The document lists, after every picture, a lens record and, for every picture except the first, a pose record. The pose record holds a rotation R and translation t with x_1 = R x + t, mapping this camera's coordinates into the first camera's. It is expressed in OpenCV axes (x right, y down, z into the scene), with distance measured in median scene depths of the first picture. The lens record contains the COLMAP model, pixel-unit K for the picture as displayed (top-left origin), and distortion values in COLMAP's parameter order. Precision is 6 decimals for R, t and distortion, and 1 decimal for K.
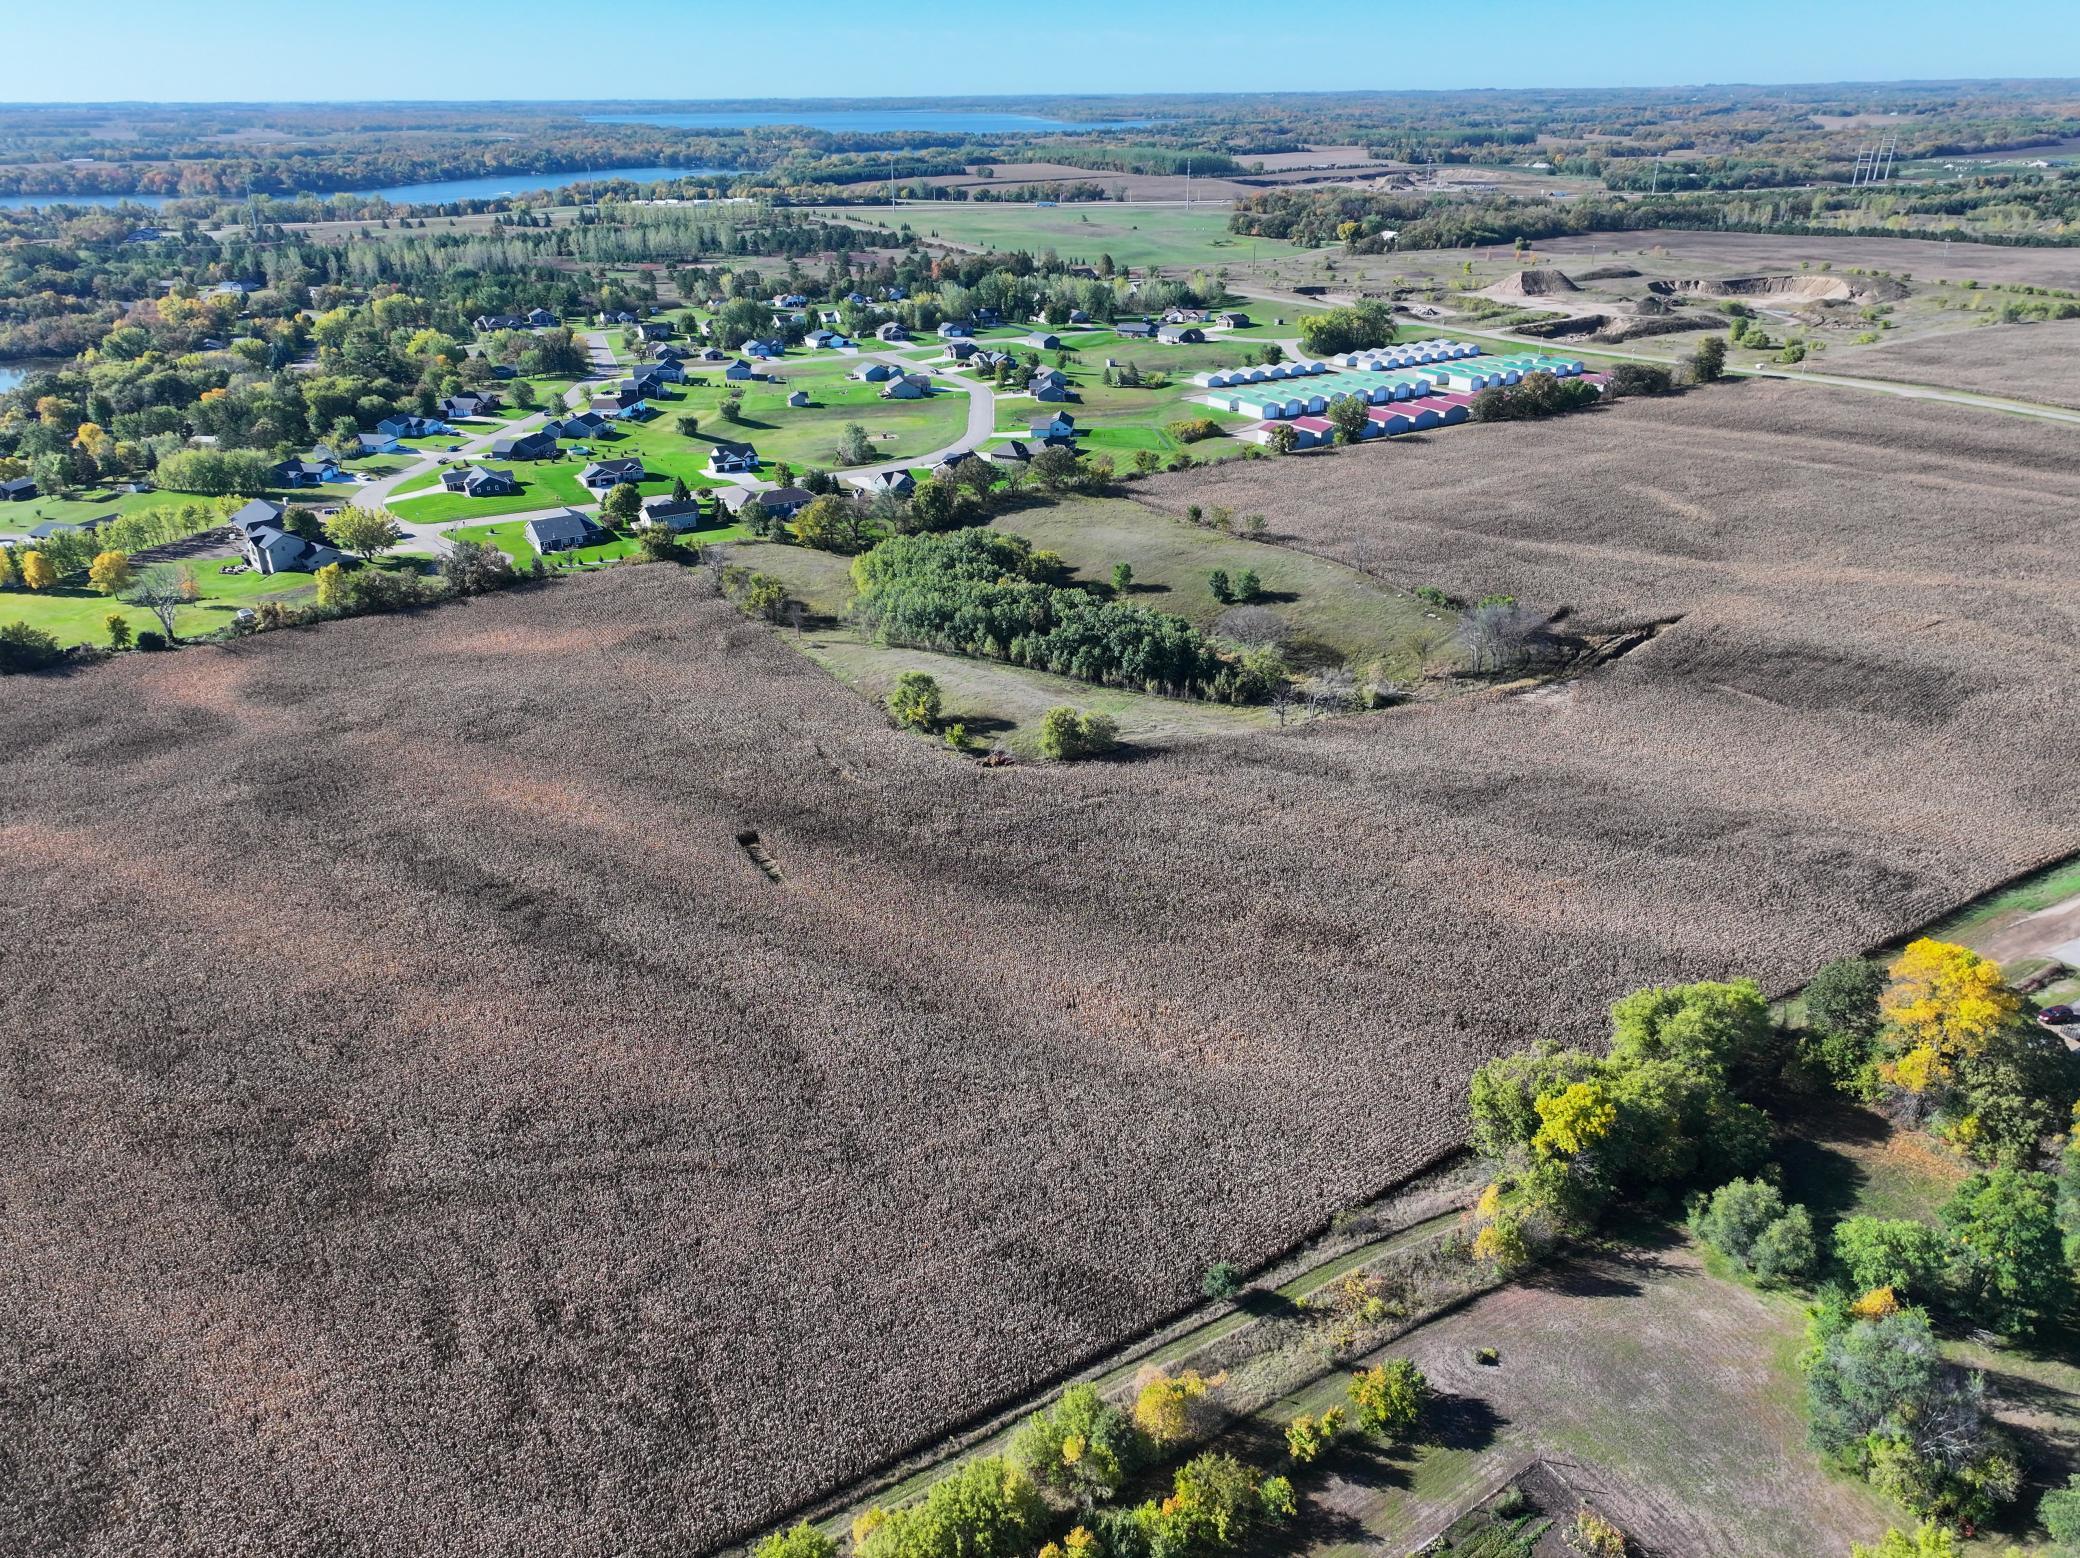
lens RADIAL K [[1460.1, 0, 1037.8], [0, 1460.1, 782.6], [0, 0, 1]] dist [-0.003829, 0.021762]
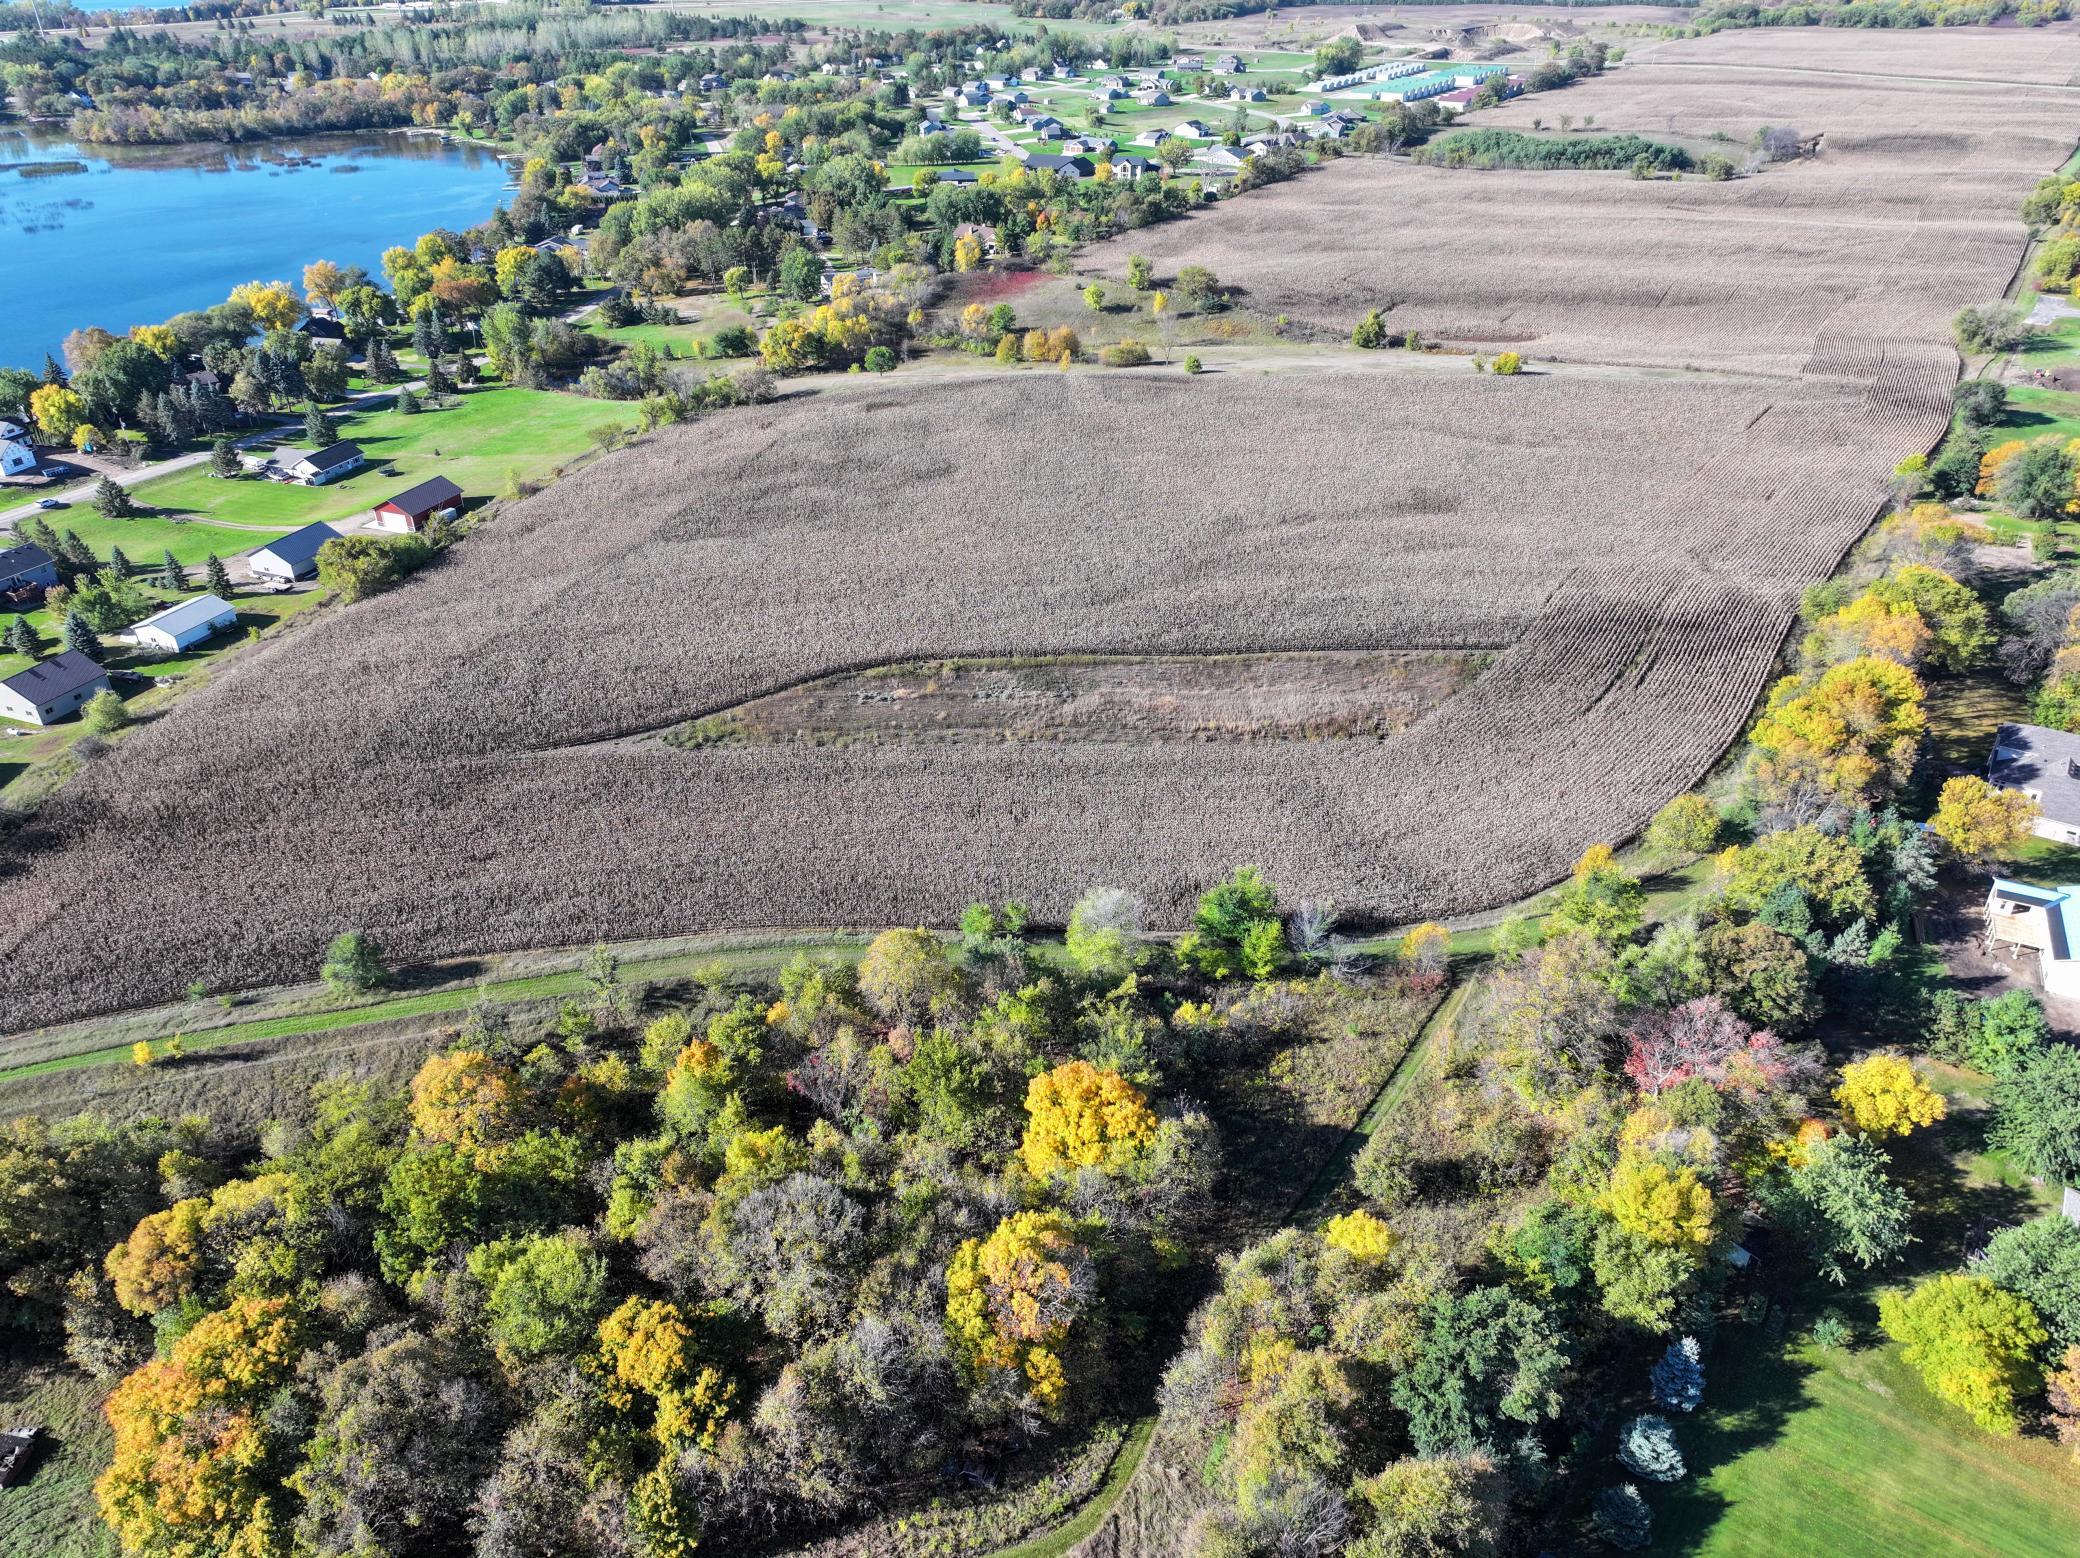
lens RADIAL K [[1460.1, 0, 1038.8], [0, 1460.1, 779.0], [0, 0, 1]] dist [-0.003829, 0.021762]
pose [[0.906833, -0.213368, 0.363495, -0.742573], [0.176831, 0.975428, 0.131417, 0.152527], [-0.382603, -0.054896, 0.922280, -0.288467]]
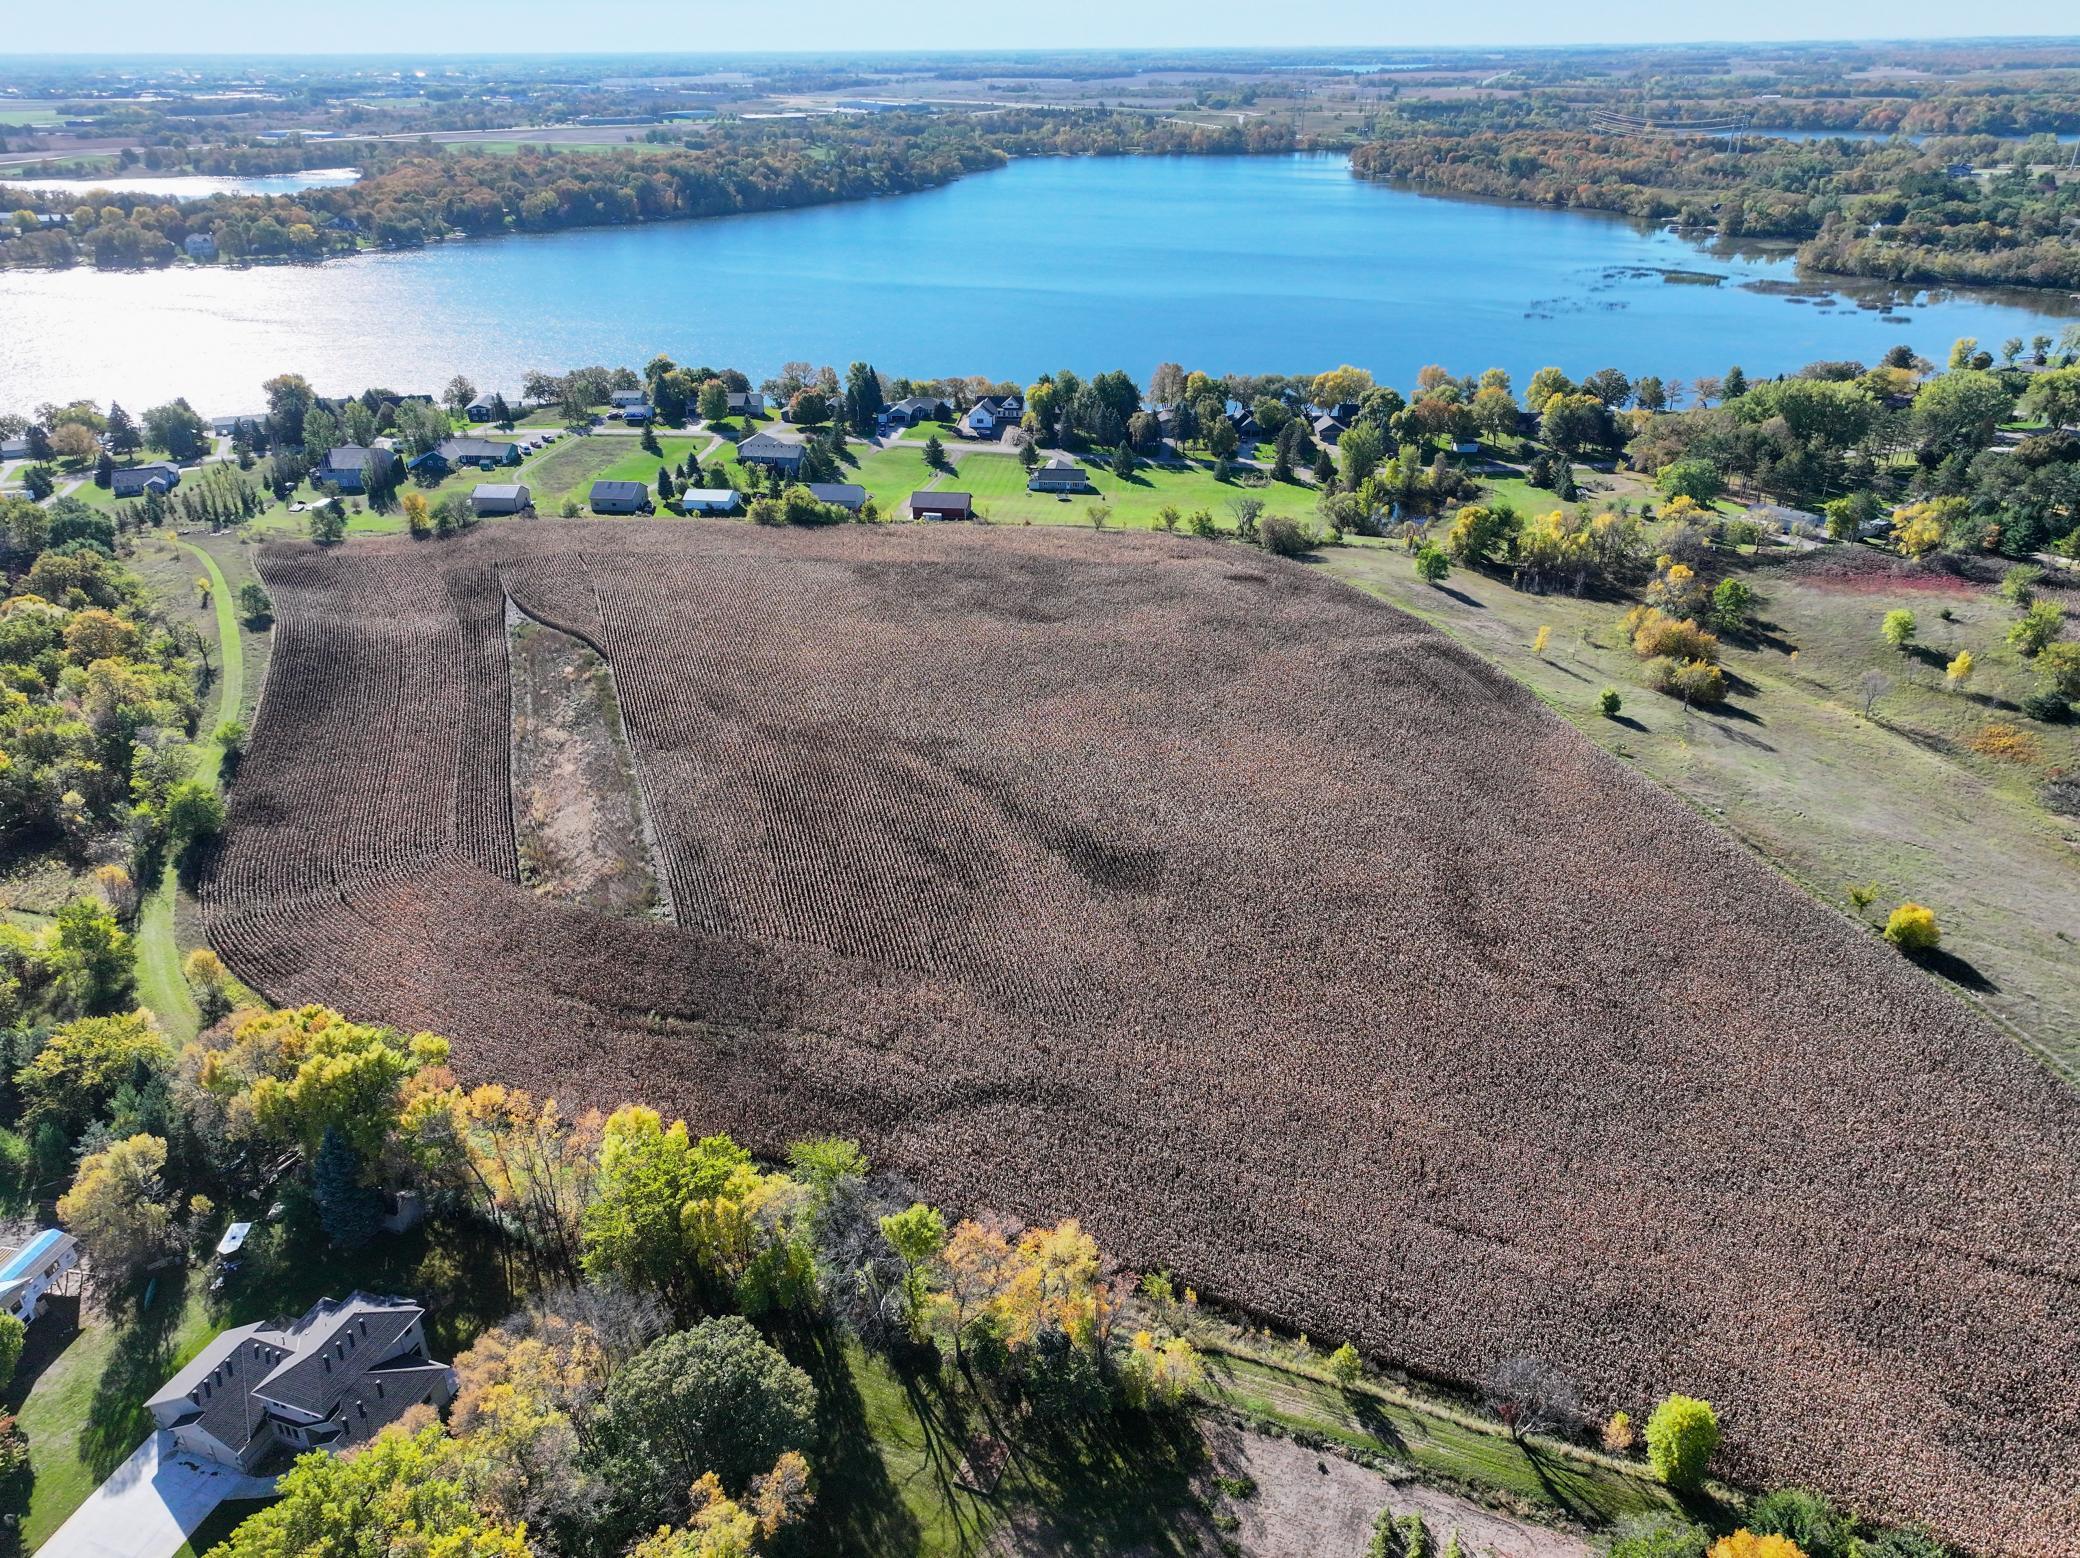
lens RADIAL K [[1460.1, 0, 1043.9], [0, 1460.1, 779.2], [0, 0, 1]] dist [-0.003829, 0.021762]
pose [[0.632472, 0.353535, -0.689197, -0.293623], [-0.331470, 0.927711, 0.171697, 0.087565], [0.700077, 0.119854, 0.703937, -0.176705]]
